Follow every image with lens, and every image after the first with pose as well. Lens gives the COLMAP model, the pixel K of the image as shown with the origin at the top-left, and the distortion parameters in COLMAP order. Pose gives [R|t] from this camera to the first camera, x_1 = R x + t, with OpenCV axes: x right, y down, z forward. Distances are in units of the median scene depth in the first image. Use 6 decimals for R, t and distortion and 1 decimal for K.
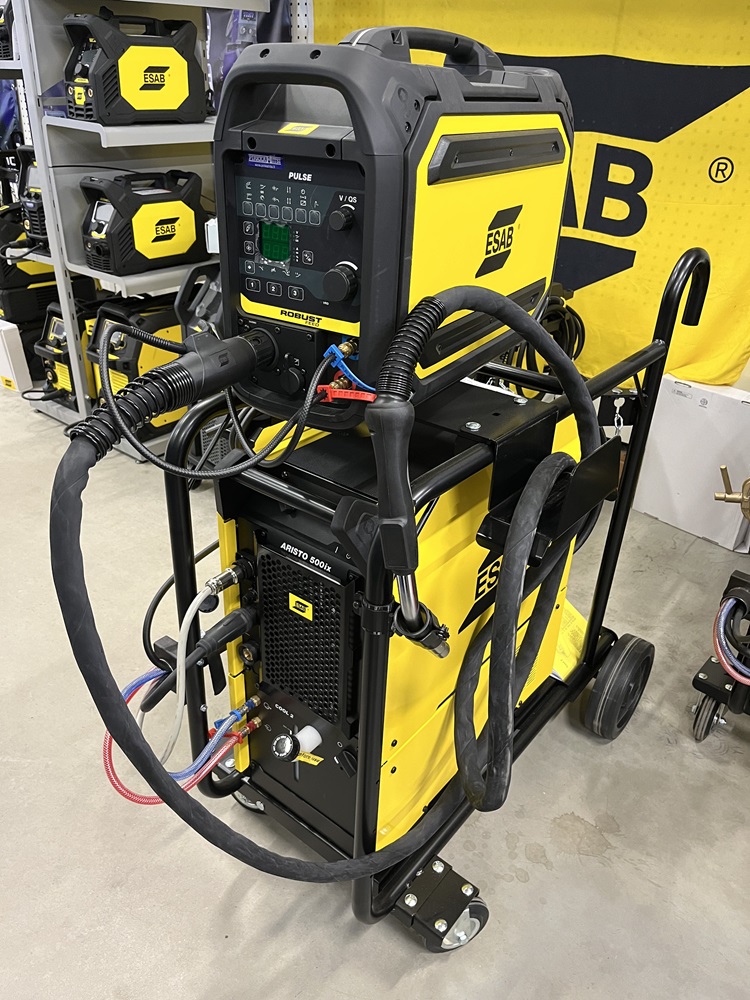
lens RADIAL K [[750.6, 0, 375.0], [0, 750.6, 500.0], [0, 0, 1]] dist [0.043553, -0.040843]
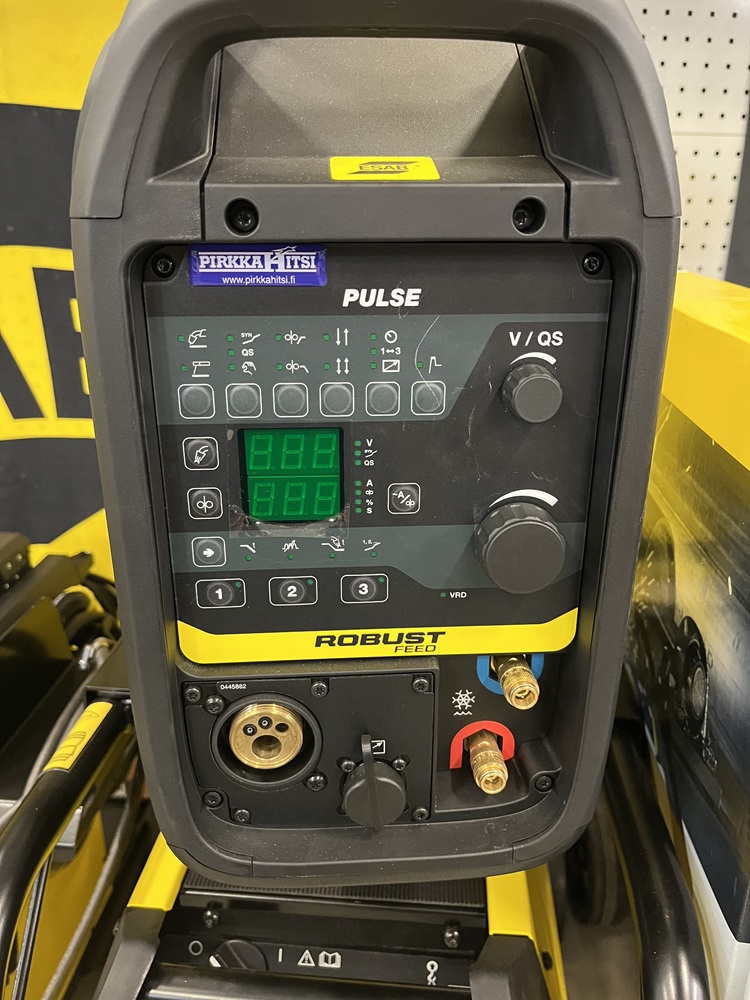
lens RADIAL K [[750.6, 0, 375.0], [0, 750.6, 500.0], [0, 0, 1]] dist [0.043553, -0.040843]
pose [[0.822931, -0.241268, 0.514368, -0.292943], [0.300229, 0.953290, -0.033186, -0.311398], [-0.482335, 0.181739, 0.856927, 0.682460]]
